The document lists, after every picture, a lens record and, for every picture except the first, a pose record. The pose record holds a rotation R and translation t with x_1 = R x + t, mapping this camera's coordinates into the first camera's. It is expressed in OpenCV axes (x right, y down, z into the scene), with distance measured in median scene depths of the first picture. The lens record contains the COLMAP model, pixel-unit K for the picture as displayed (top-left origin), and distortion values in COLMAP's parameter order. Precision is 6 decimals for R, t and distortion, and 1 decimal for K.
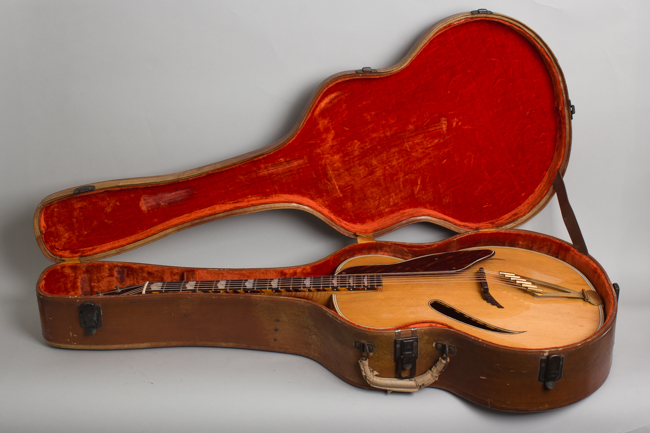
lens RADIAL K [[997.0, 0, 317.2], [0, 997.0, 217.6], [0, 0, 1]] dist [0.000501, -0.007599]
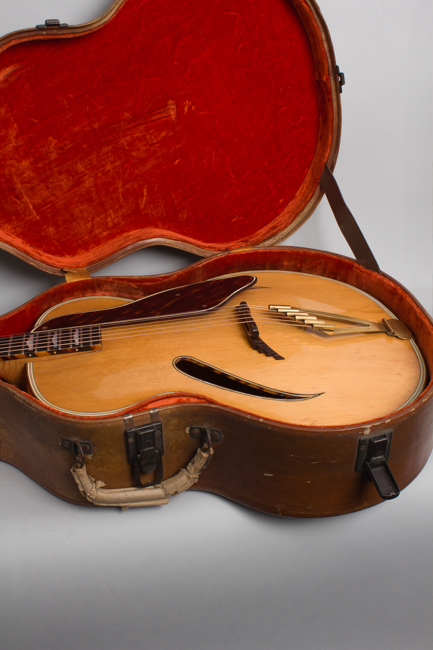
lens RADIAL K [[890.0, 0, 216.5], [0, 890.0, 325.0], [0, 0, 1]] dist [-0.092907, -0.005771]
pose [[0.981895, -0.093963, 0.164479, 0.038458], [0.081395, 0.993339, 0.081565, 0.012841], [-0.171048, -0.066701, 0.983002, 0.353234]]
